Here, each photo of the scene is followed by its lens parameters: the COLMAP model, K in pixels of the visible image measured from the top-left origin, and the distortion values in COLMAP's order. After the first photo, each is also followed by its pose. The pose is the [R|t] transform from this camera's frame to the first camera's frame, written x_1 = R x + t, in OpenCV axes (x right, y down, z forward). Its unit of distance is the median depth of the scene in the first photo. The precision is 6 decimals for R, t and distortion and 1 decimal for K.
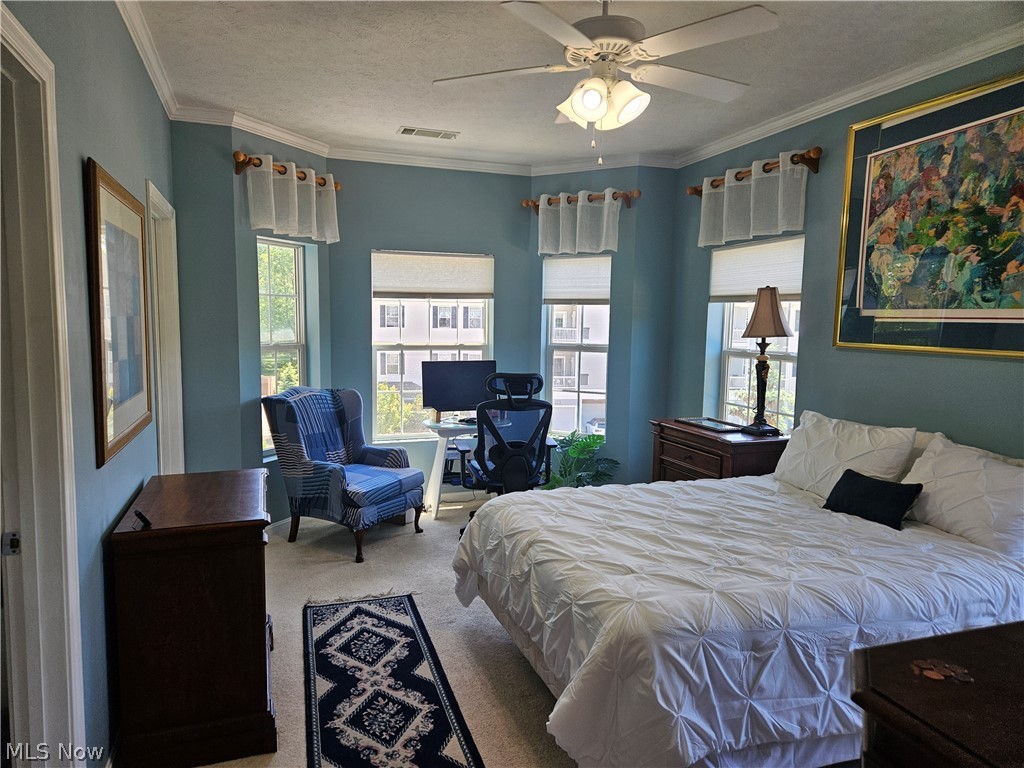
lens RADIAL K [[674.8, 0, 504.9], [0, 674.8, 380.9], [0, 0, 1]] dist [0.082043, -0.067461]
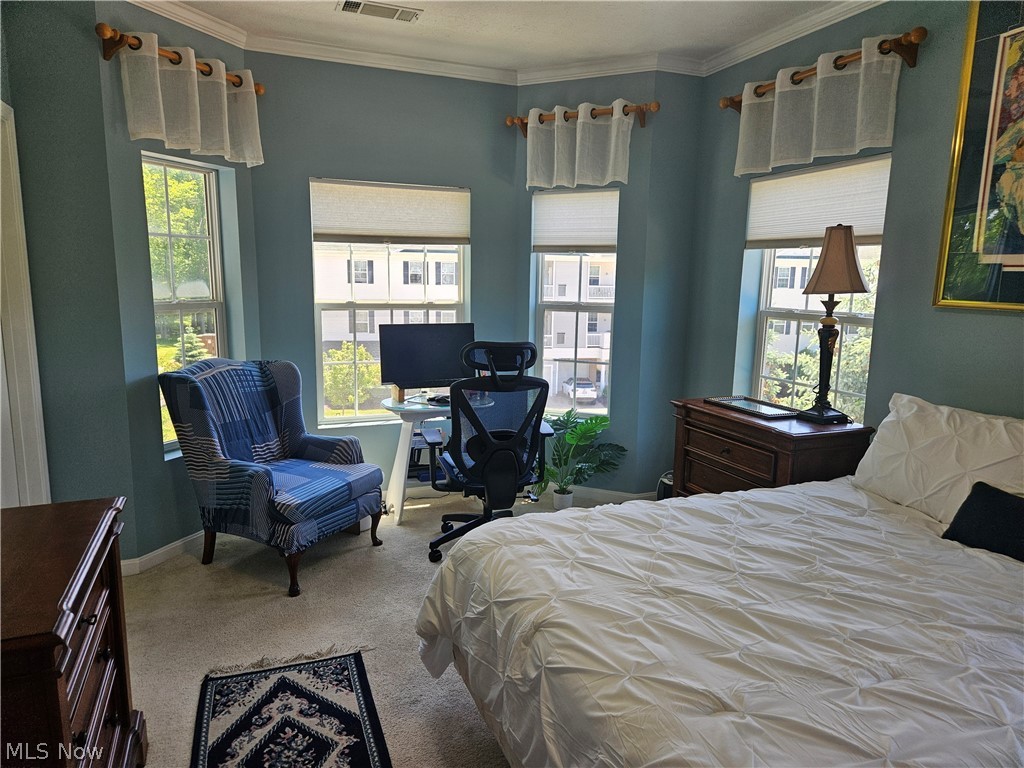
lens RADIAL K [[674.8, 0, 513.6], [0, 674.8, 384.8], [0, 0, 1]] dist [0.082043, -0.067461]
pose [[0.998662, -0.005456, 0.051421, -0.011694], [0.001935, 0.997664, 0.068286, -0.018782], [-0.051673, -0.068095, 0.996340, 0.303330]]
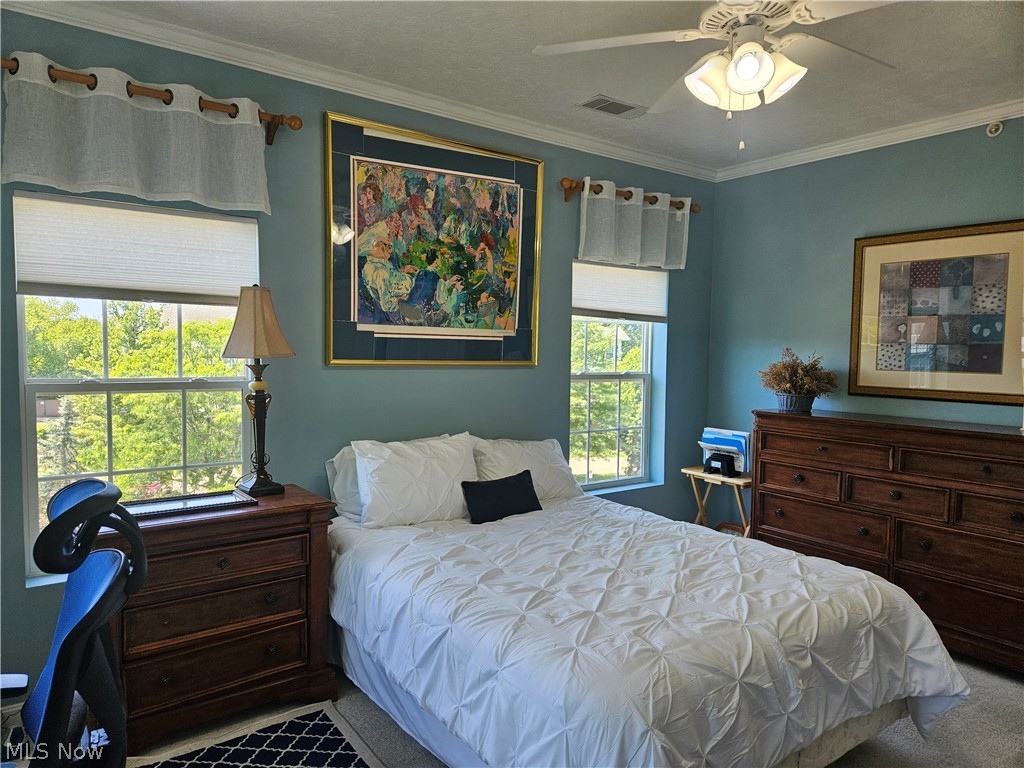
lens RADIAL K [[674.8, 0, 508.8], [0, 674.8, 388.0], [0, 0, 1]] dist [0.082043, -0.067461]
pose [[-0.279291, -0.070366, 0.957625, -0.438493], [0.072804, 0.992889, 0.094190, -0.093398], [-0.957443, 0.096025, -0.272181, 1.110115]]
